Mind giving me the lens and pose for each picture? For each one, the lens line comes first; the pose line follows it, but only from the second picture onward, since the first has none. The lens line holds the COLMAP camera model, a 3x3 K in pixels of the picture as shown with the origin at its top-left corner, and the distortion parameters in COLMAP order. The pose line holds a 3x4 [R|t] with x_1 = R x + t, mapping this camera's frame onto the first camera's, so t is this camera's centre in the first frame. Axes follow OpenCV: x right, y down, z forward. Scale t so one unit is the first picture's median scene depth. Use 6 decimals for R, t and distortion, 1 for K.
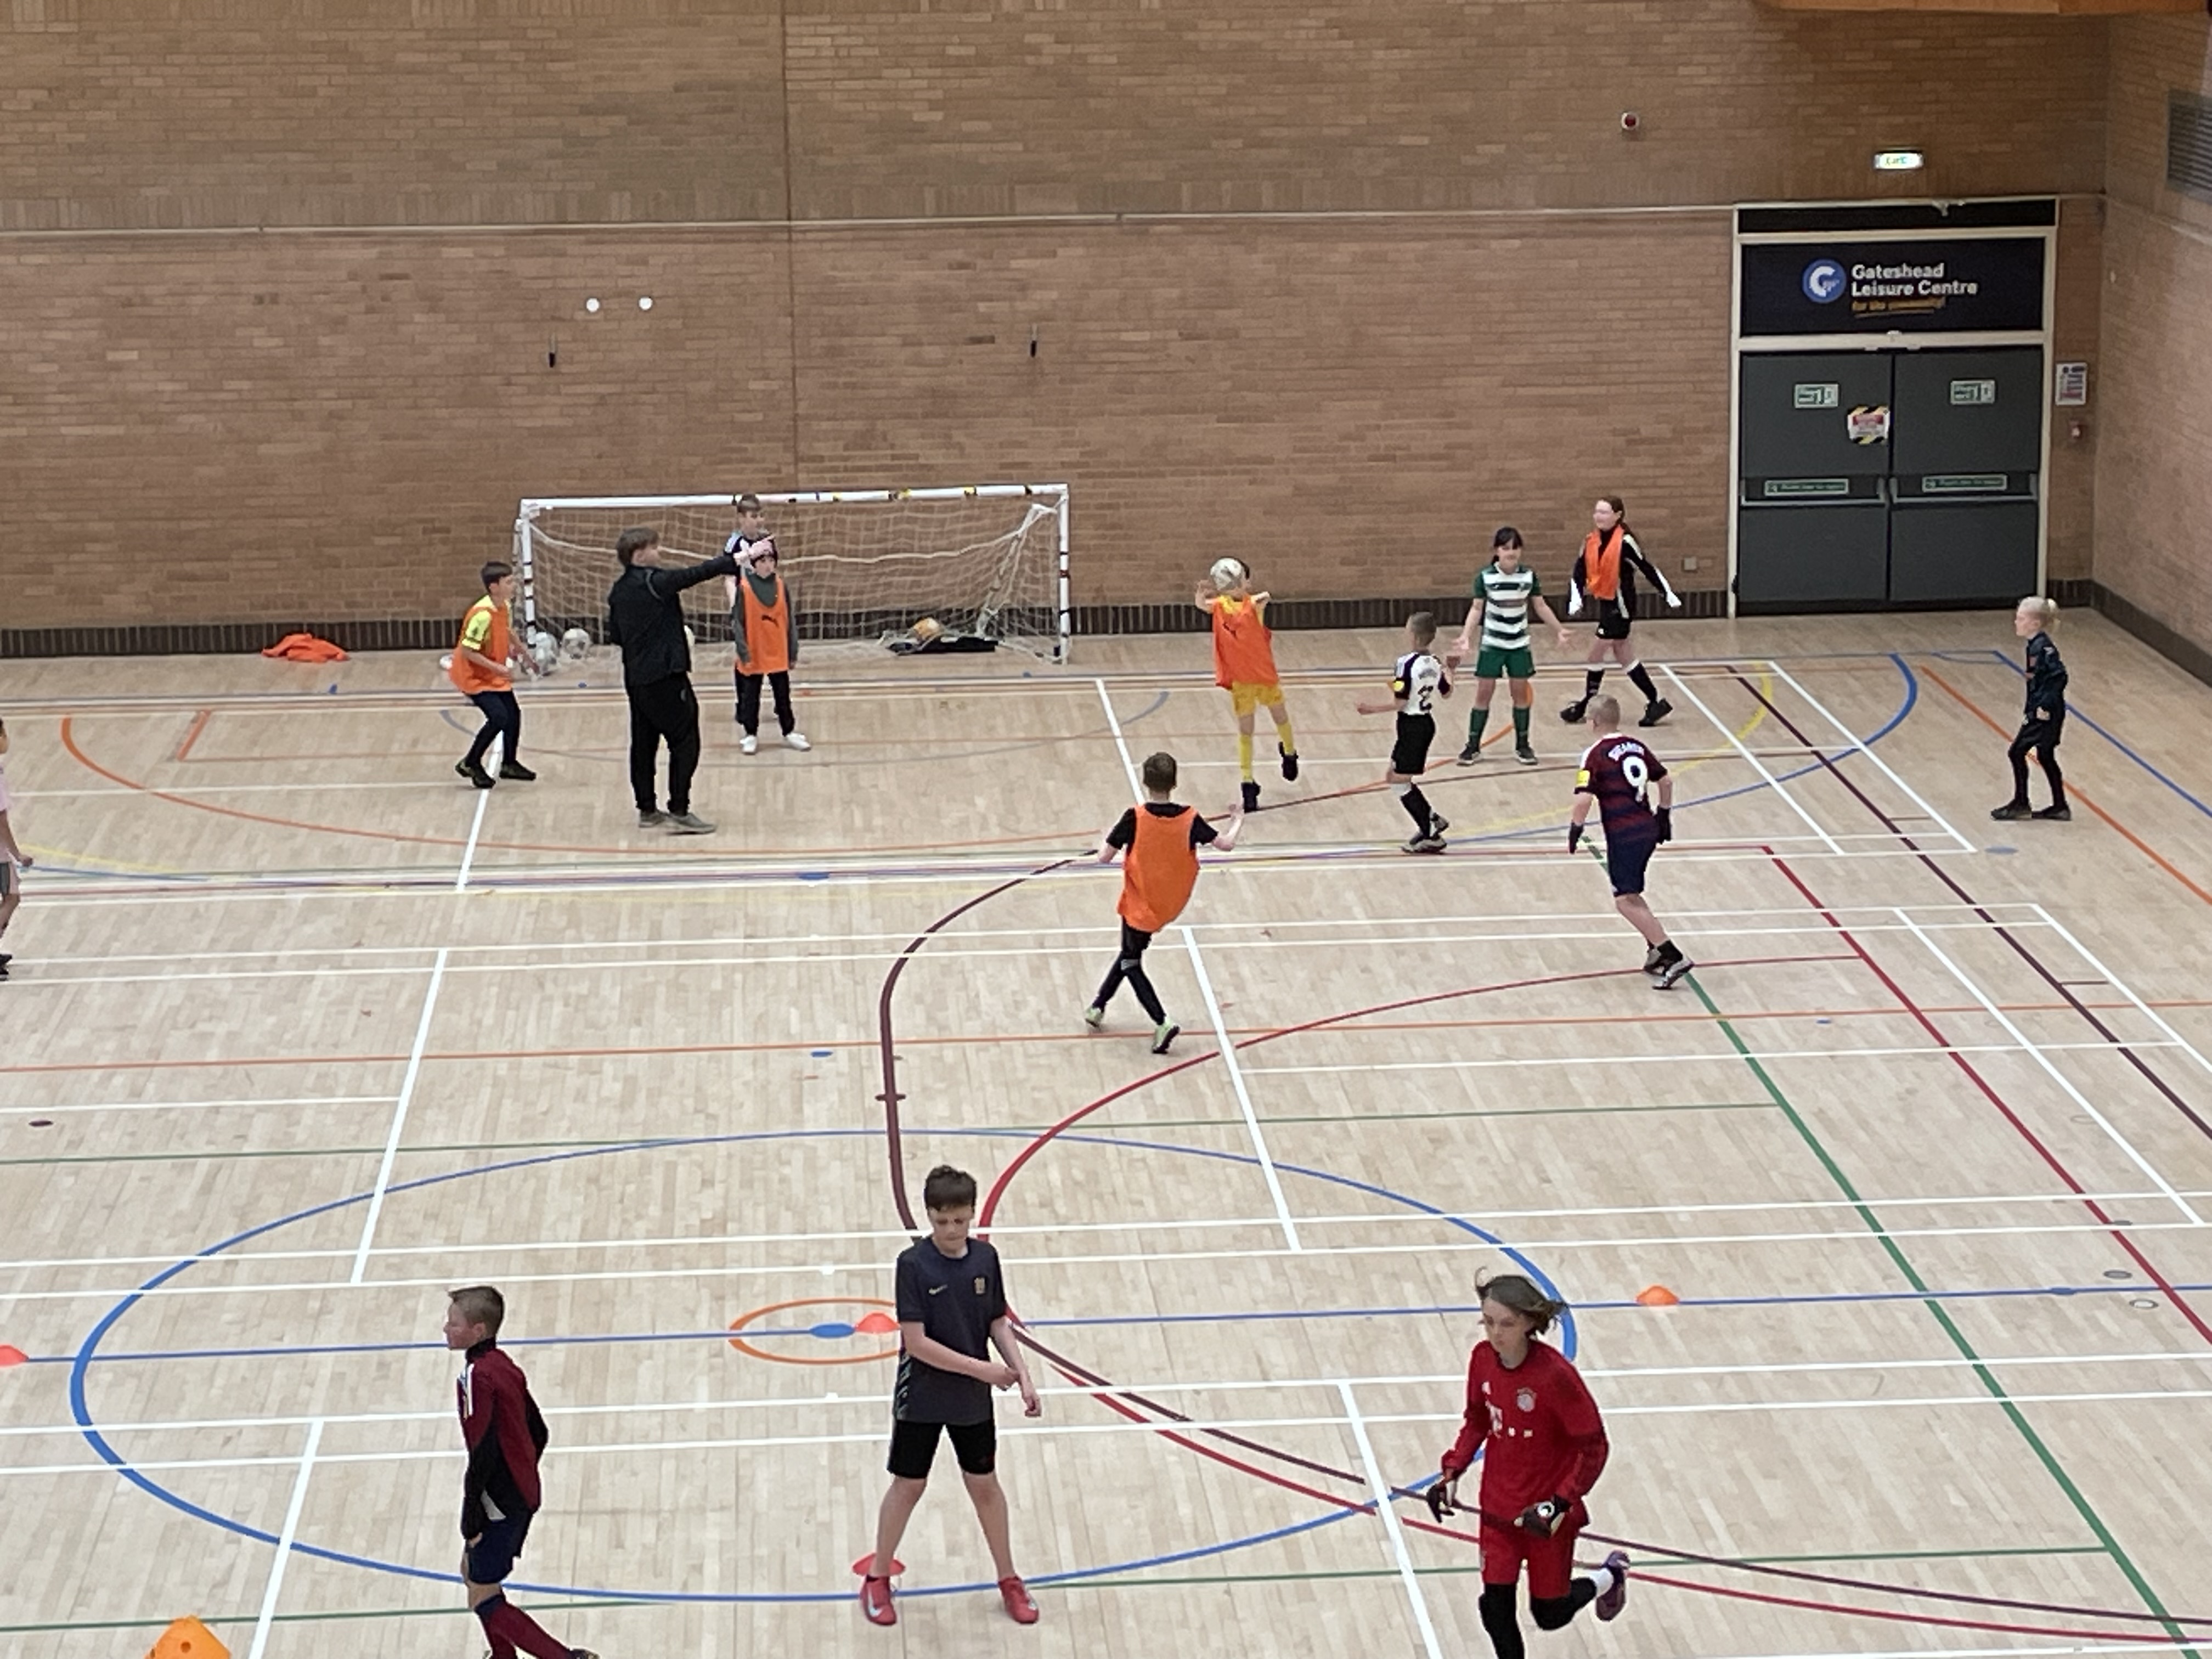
lens RADIAL K [[5112.6, 0, 1106.0], [0, 5112.6, 829.5], [0, 0, 1]] dist [0.099731, 0.125074]
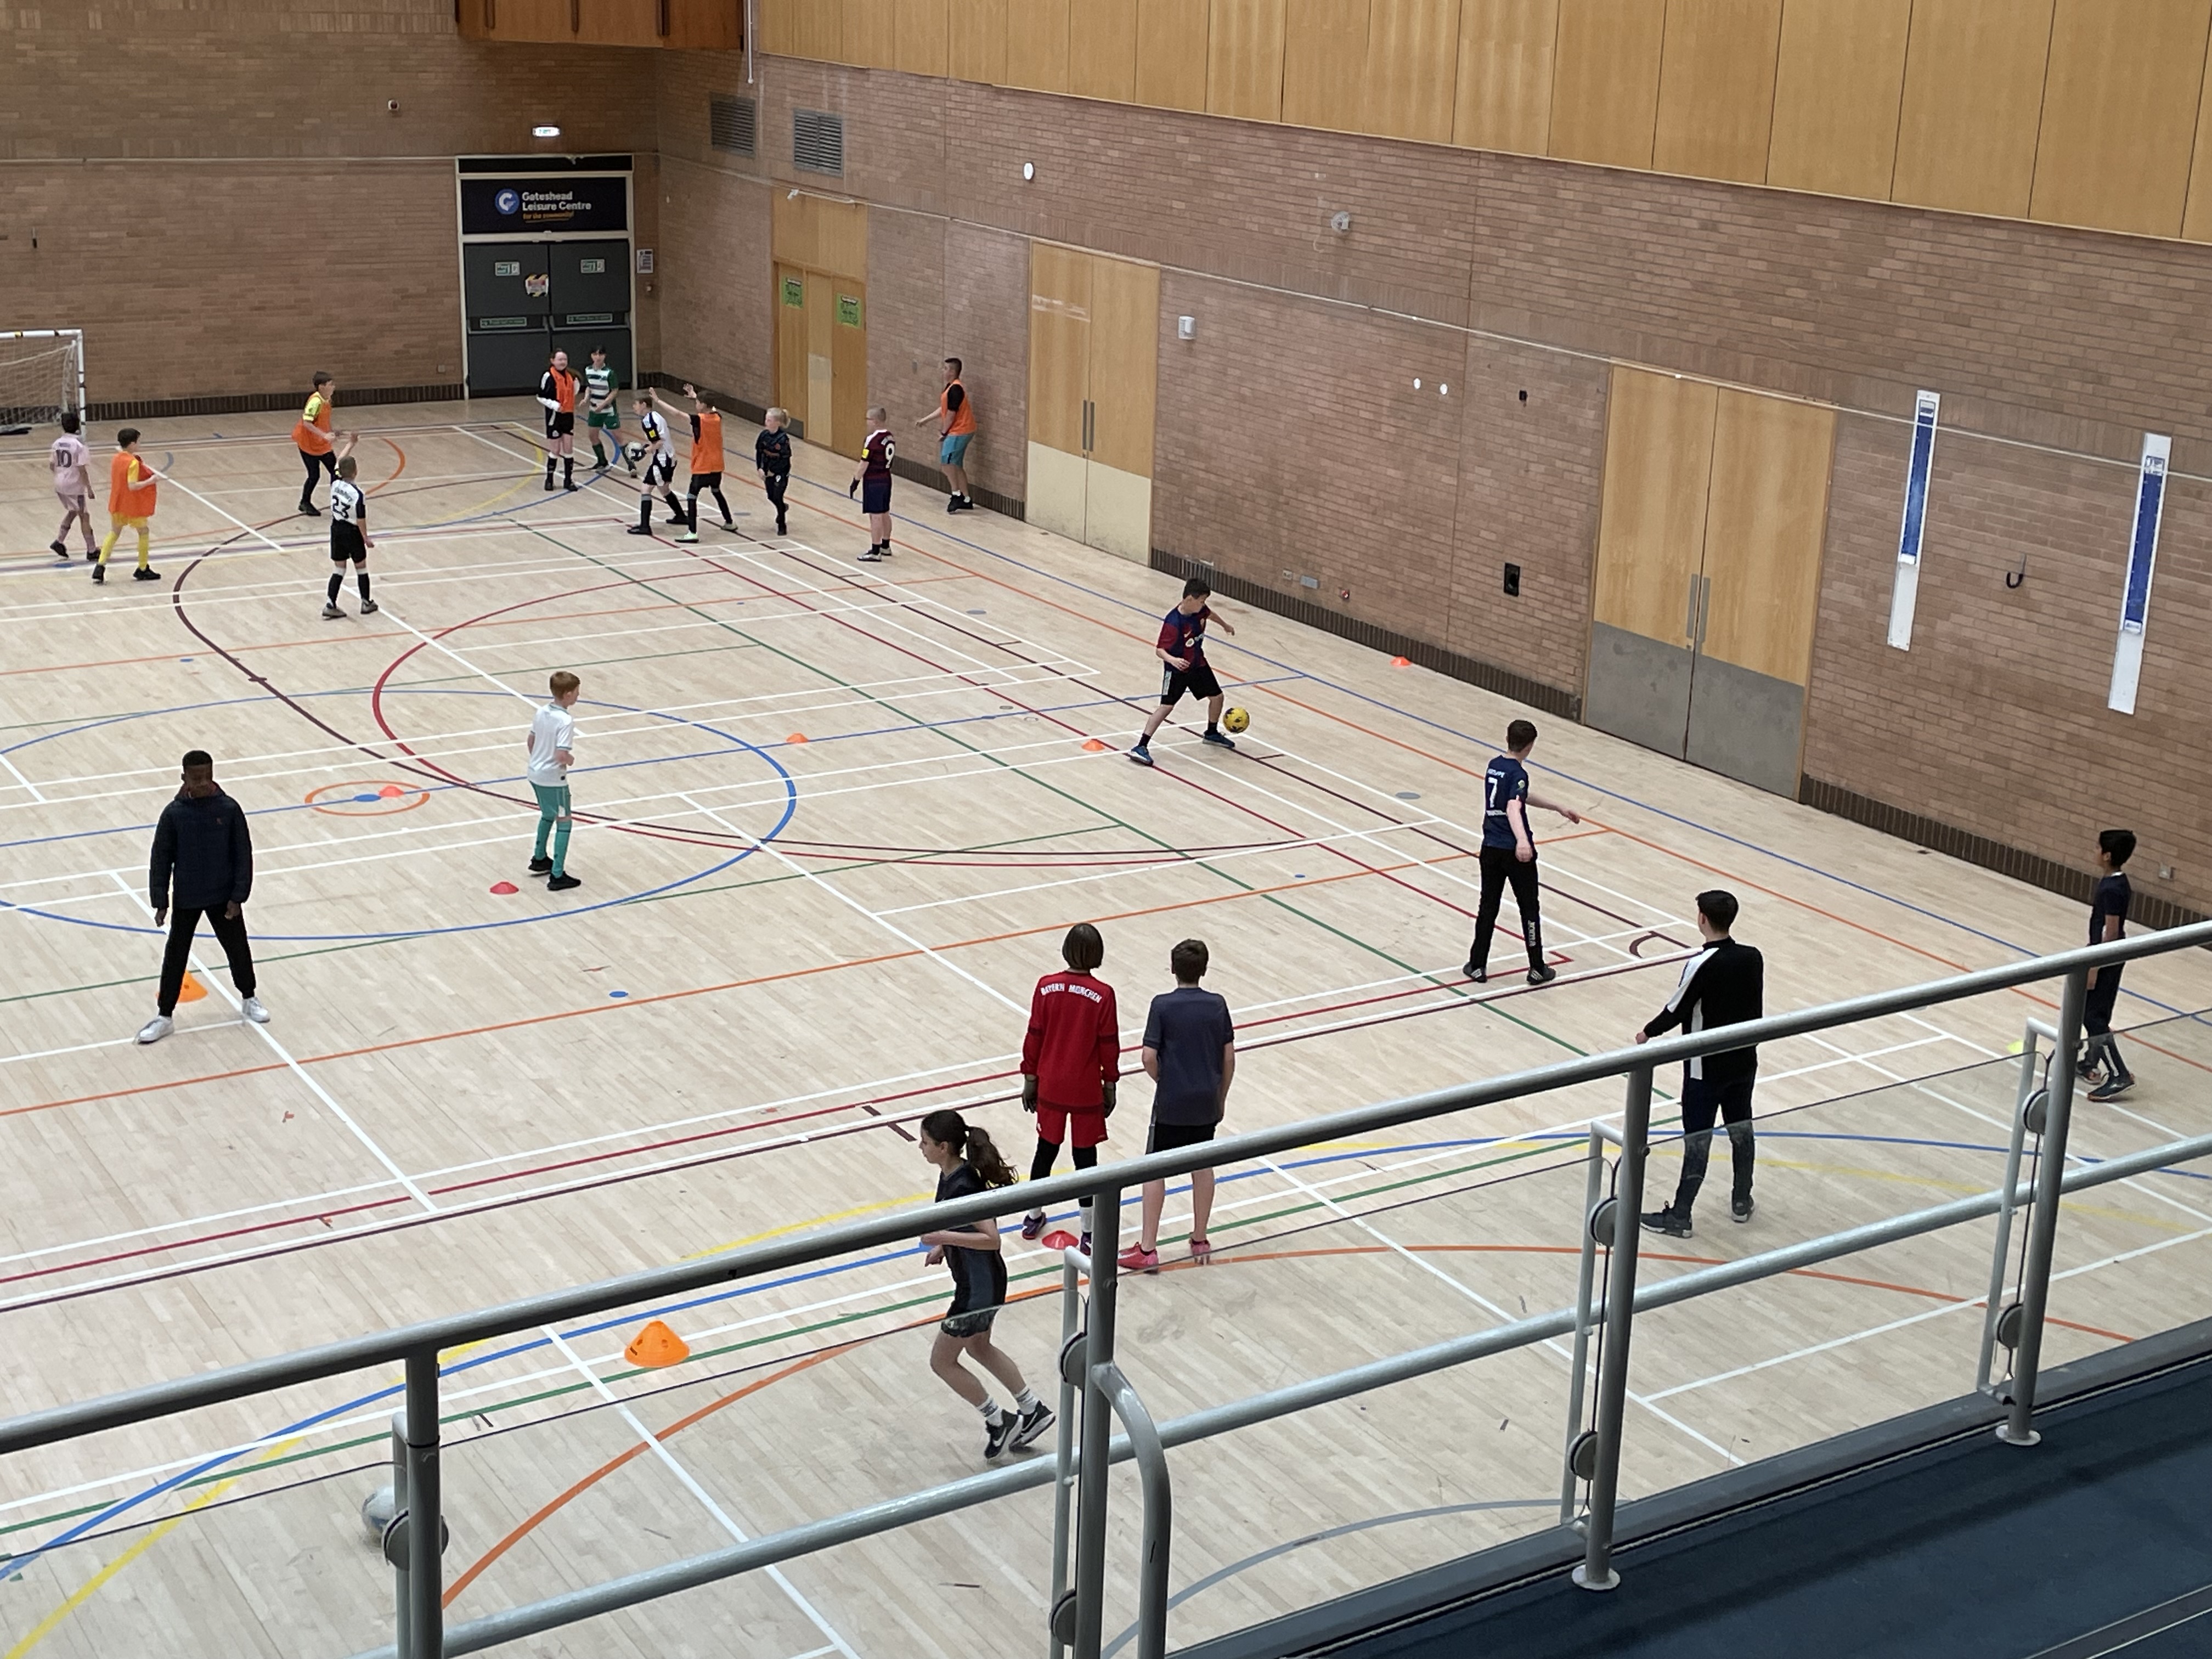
lens RADIAL K [[3026.9, 0, 1106.0], [0, 3026.9, 829.5], [0, 0, 1]] dist [0.170431, -0.371098]
pose [[0.883381, -0.101277, 0.457581, -0.179004], [0.059373, 0.992689, 0.105091, 0.007658], [-0.464879, -0.065667, 0.882936, -0.026972]]
